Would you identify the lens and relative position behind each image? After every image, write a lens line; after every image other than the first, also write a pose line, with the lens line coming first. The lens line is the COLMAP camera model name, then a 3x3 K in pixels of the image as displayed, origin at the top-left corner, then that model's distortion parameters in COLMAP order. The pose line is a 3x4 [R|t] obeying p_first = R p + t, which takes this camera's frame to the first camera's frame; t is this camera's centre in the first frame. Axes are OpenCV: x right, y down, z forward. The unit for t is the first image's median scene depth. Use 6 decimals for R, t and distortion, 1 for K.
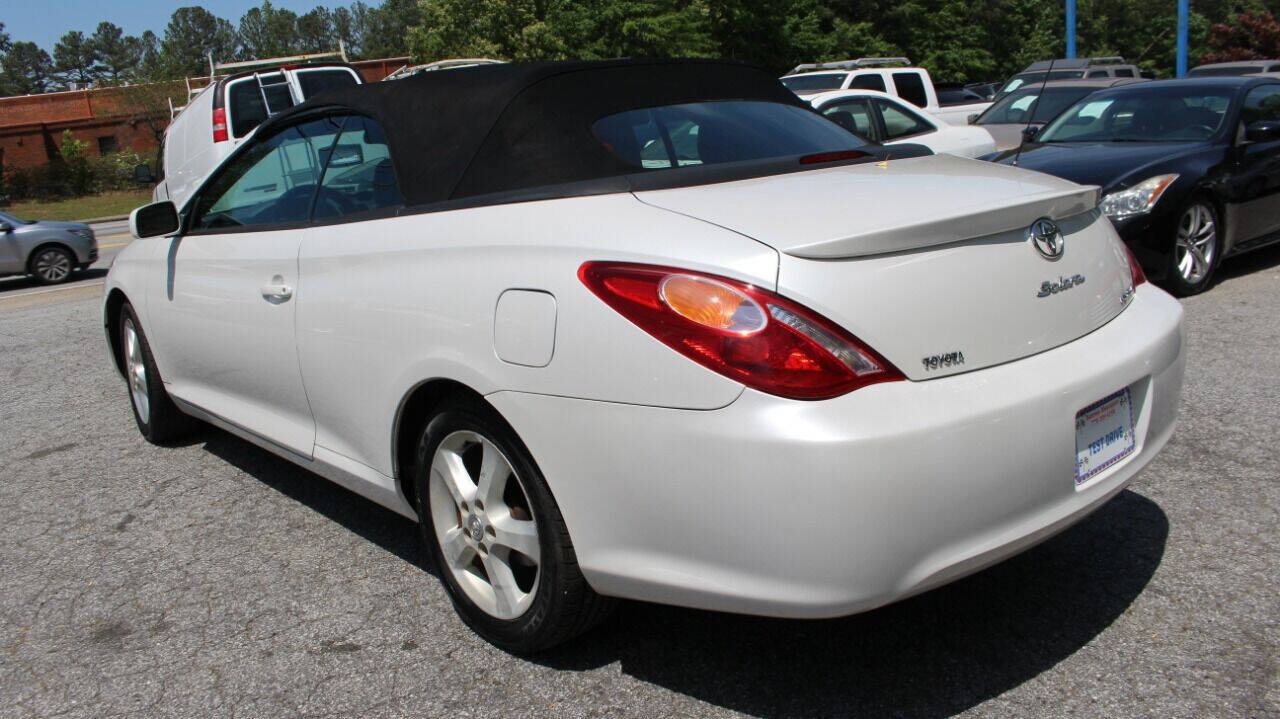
lens RADIAL K [[1079.3, 0, 634.9], [0, 1079.3, 360.8], [0, 0, 1]] dist [-0.132210, 0.076891]
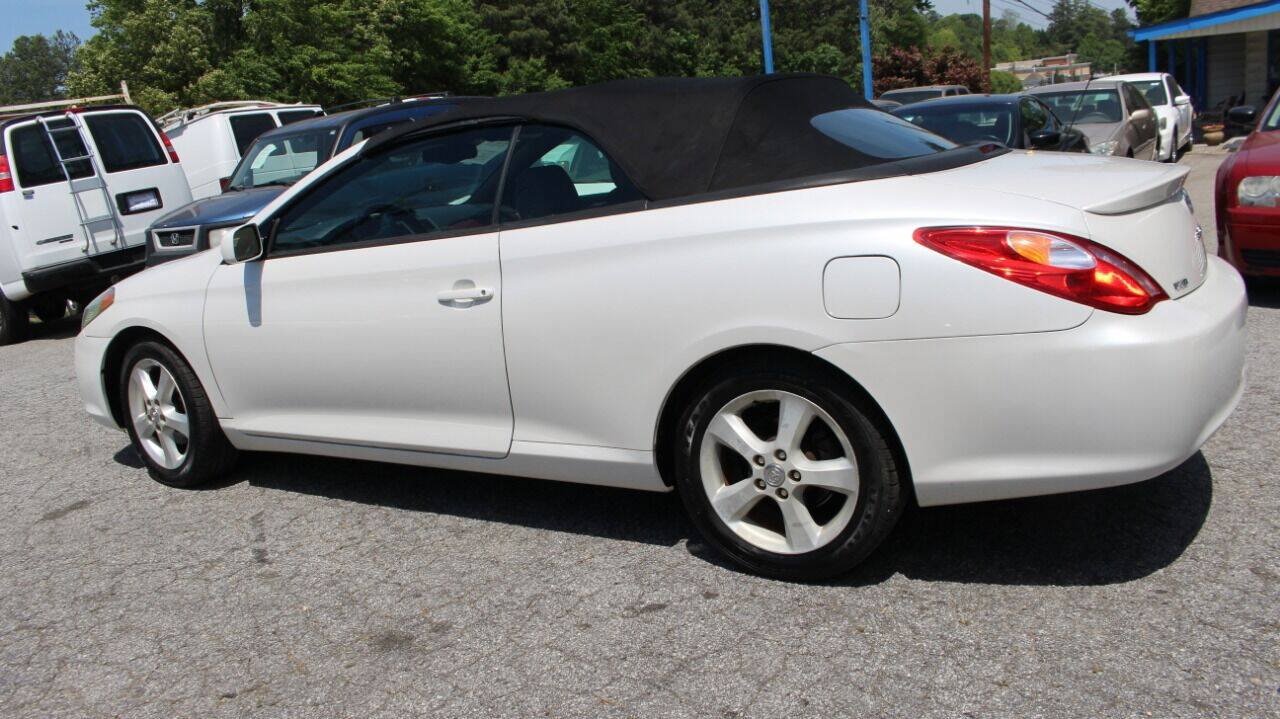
lens RADIAL K [[1079.3, 0, 633.9], [0, 1079.3, 354.6], [0, 0, 1]] dist [-0.132210, 0.076891]
pose [[0.950205, -0.084722, 0.299888, -0.361253], [0.097631, 0.994820, -0.028298, 0.026789], [-0.295938, 0.056167, 0.953555, -0.027958]]
